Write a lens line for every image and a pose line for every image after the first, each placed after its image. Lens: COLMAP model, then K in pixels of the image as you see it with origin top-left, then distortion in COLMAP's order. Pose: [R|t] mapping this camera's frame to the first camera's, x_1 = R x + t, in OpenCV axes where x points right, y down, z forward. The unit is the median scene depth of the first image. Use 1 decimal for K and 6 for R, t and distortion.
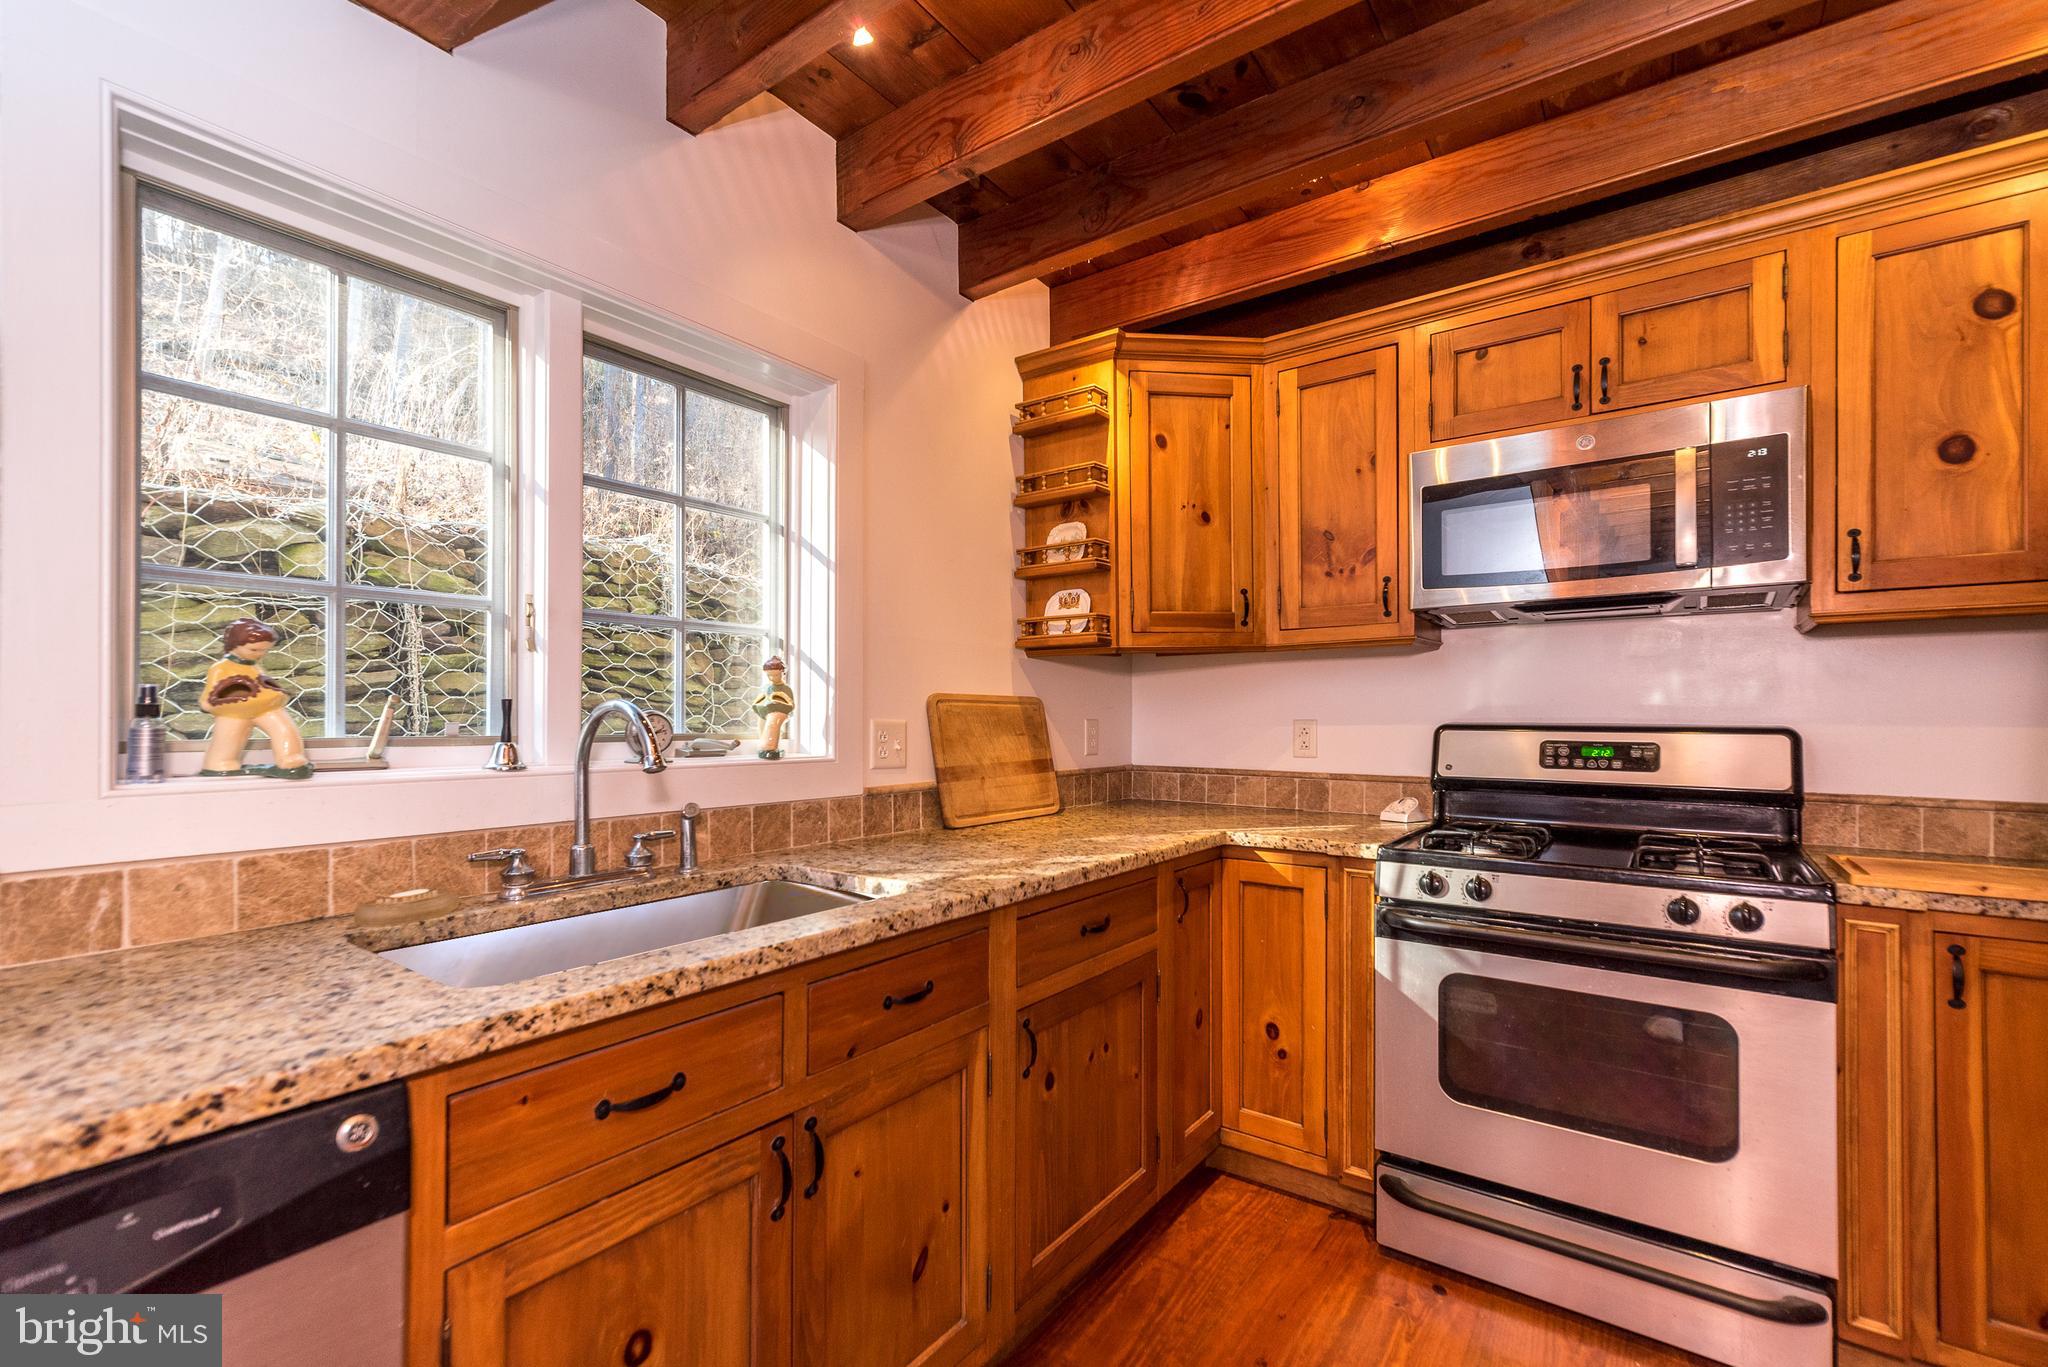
lens RADIAL K [[890.6, 0, 999.0], [0, 890.6, 712.9], [0, 0, 1]] dist [0.003793, 0.000475]
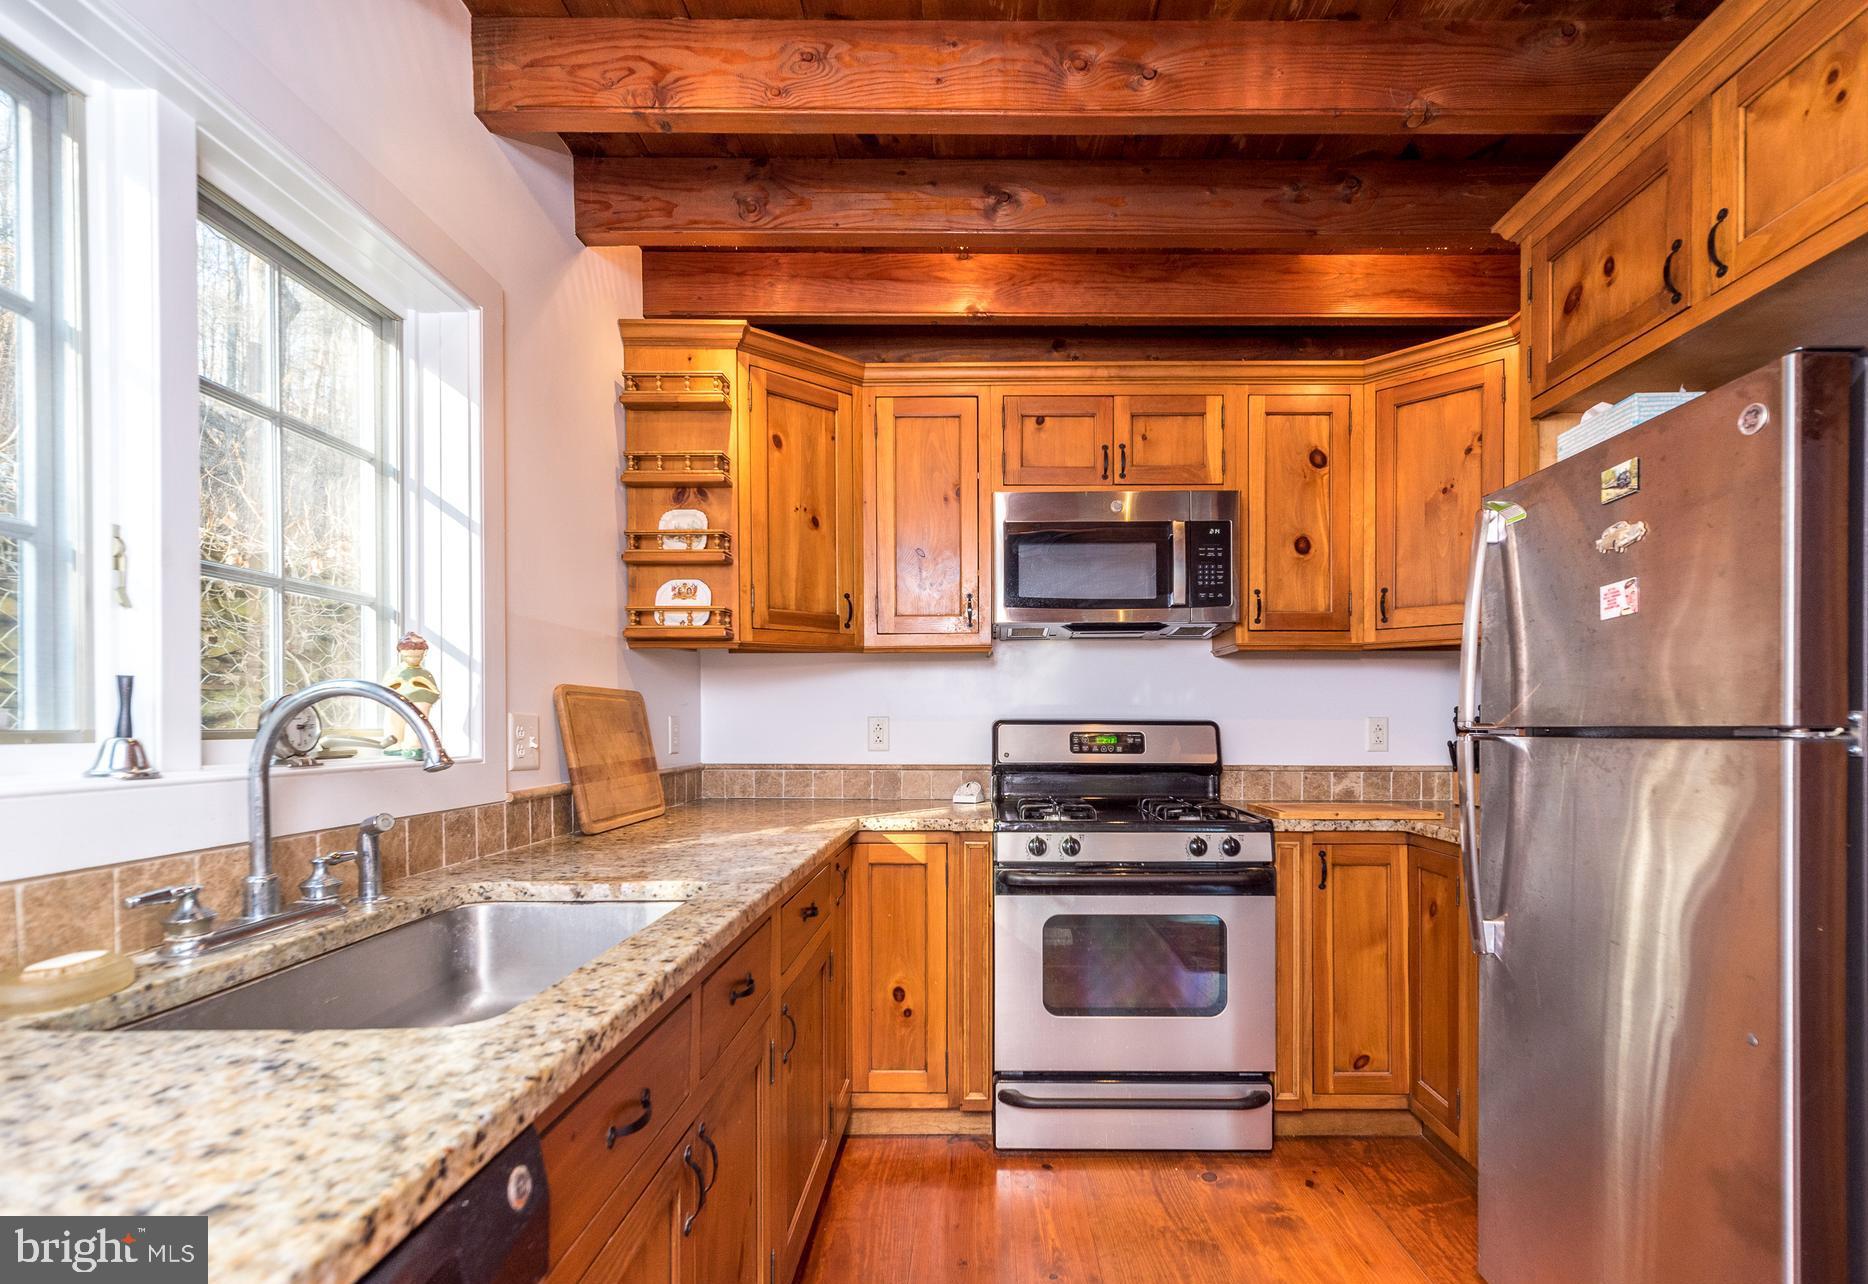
lens RADIAL K [[922.2, 0, 983.9], [0, 922.2, 727.8], [0, 0, 1]] dist [-0.003622, 0.000718]
pose [[0.798496, -0.005649, 0.601973, -0.331339], [-0.001241, 0.999938, 0.011030, 0.012054], [-0.601999, -0.009554, 0.798440, 0.021603]]
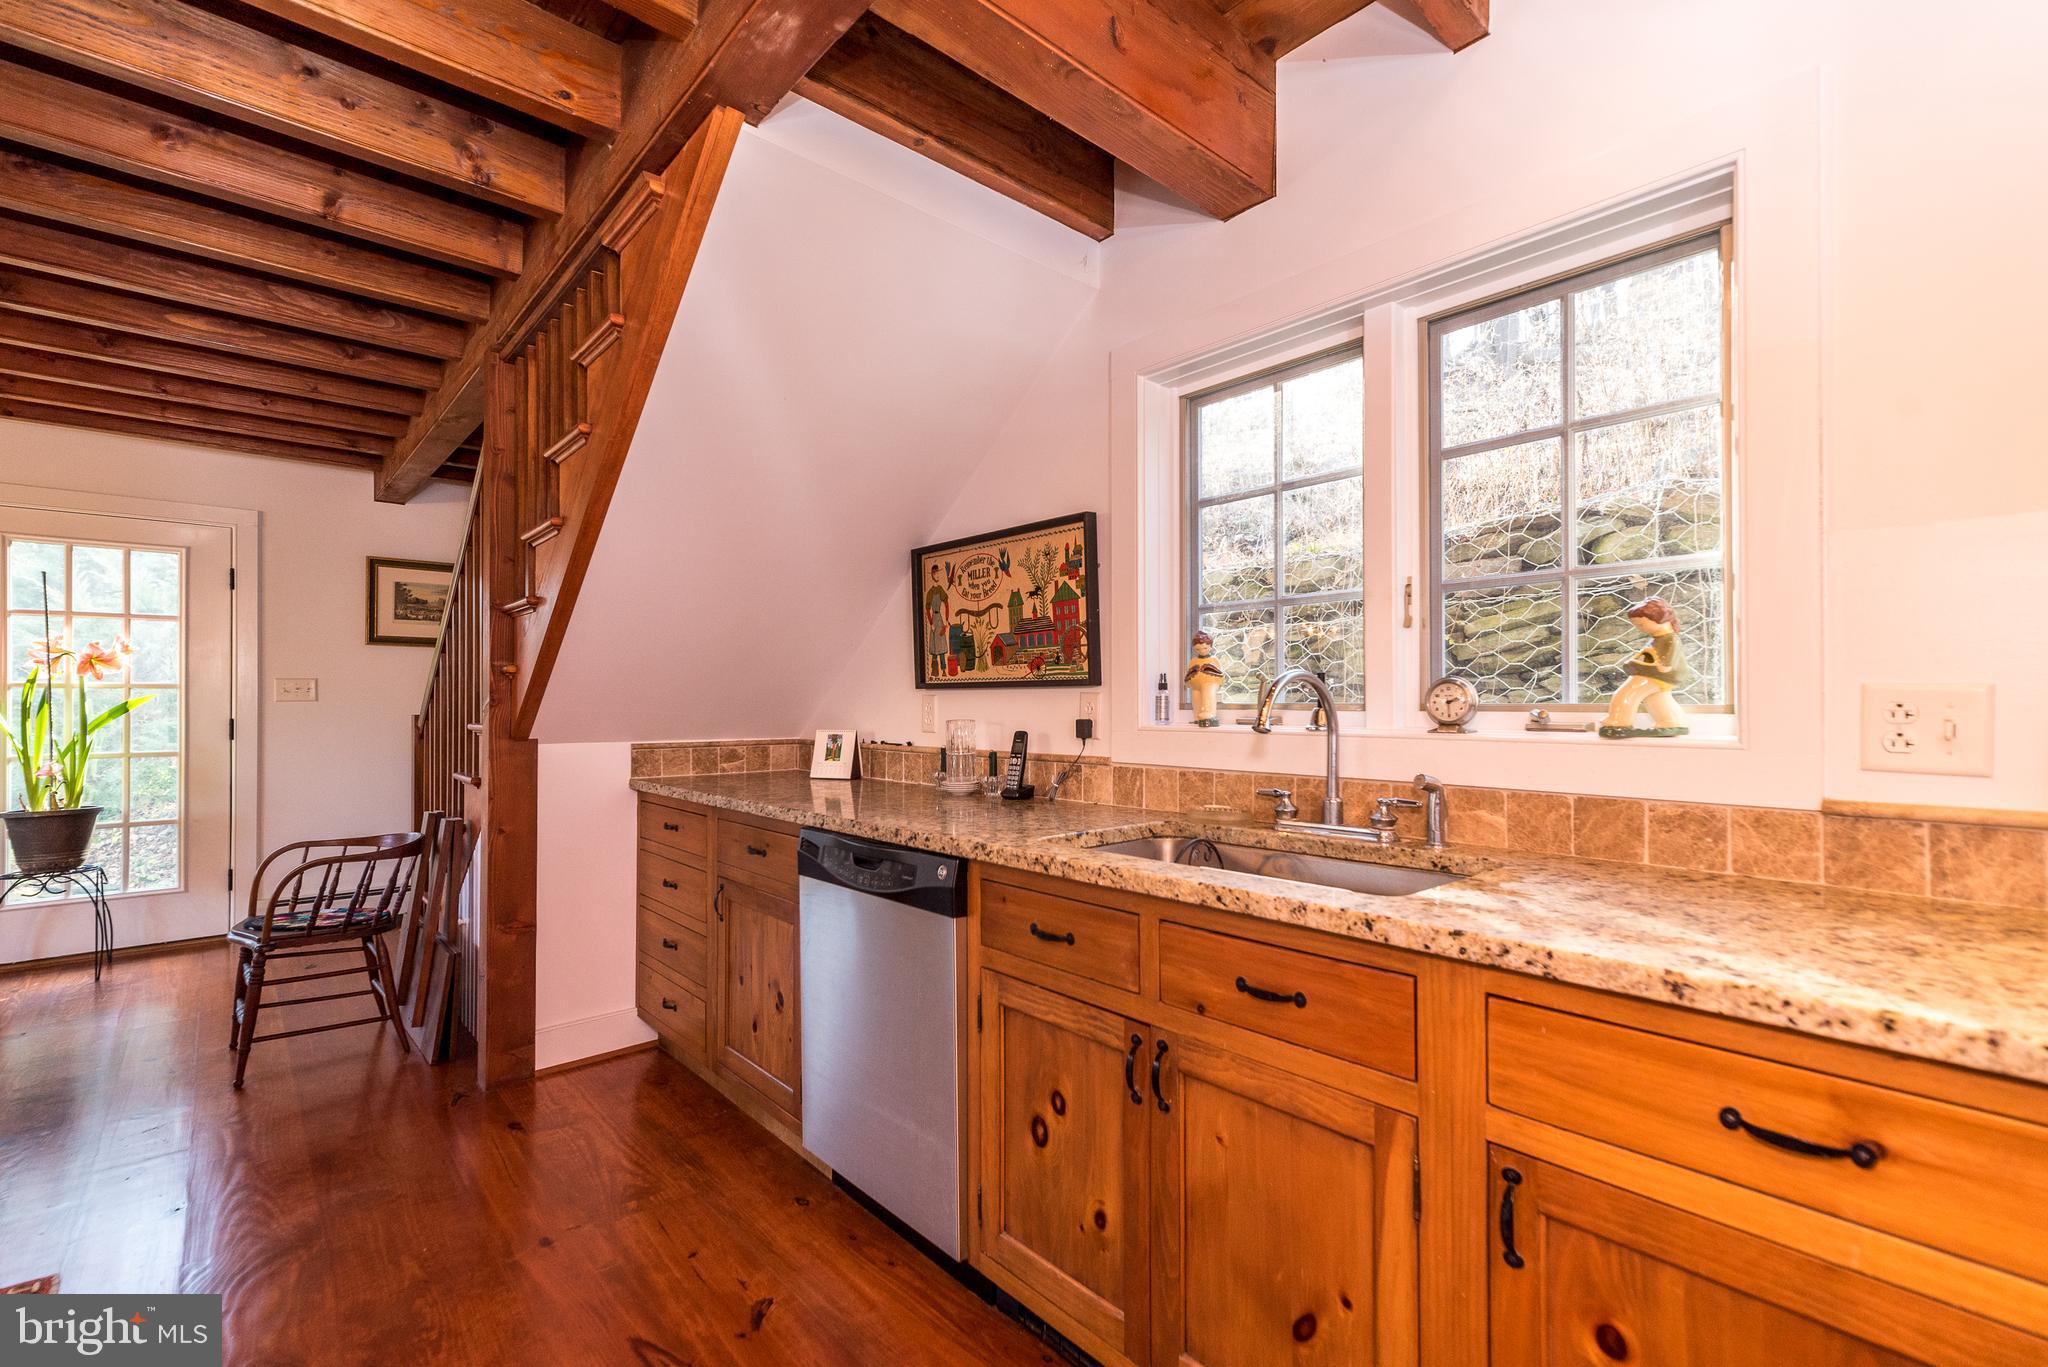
lens RADIAL K [[890.6, 0, 1024.2], [0, 890.6, 681.6], [0, 0, 1]] dist [0.003793, 0.000475]
pose [[-0.188994, -0.022216, -0.981727, 0.549253], [0.006940, 0.999689, -0.023959, 0.017413], [0.981954, -0.011341, -0.188781, 0.617636]]
